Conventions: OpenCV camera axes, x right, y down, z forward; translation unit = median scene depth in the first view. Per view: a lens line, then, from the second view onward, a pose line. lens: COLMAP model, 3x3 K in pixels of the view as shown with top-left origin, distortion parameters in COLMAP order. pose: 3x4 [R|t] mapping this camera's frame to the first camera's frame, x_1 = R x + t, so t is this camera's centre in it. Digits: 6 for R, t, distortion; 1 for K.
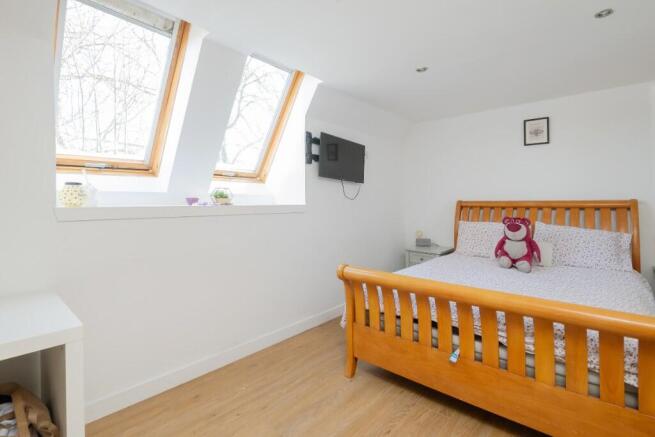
lens RADIAL K [[321.2, 0, 326.9], [0, 321.2, 192.8], [0, 0, 1]] dist [0.002275, -0.010369]
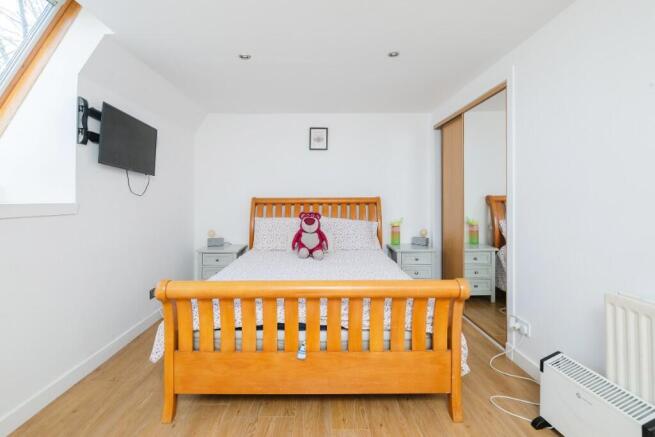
lens RADIAL K [[321.2, 0, 326.9], [0, 321.2, 192.8], [0, 0, 1]] dist [0.002275, -0.010369]
pose [[0.736829, 0.011562, 0.675980, -0.134343], [-0.017324, 0.999848, 0.001782, 0.004627], [-0.675857, -0.013024, 0.736918, 0.128328]]
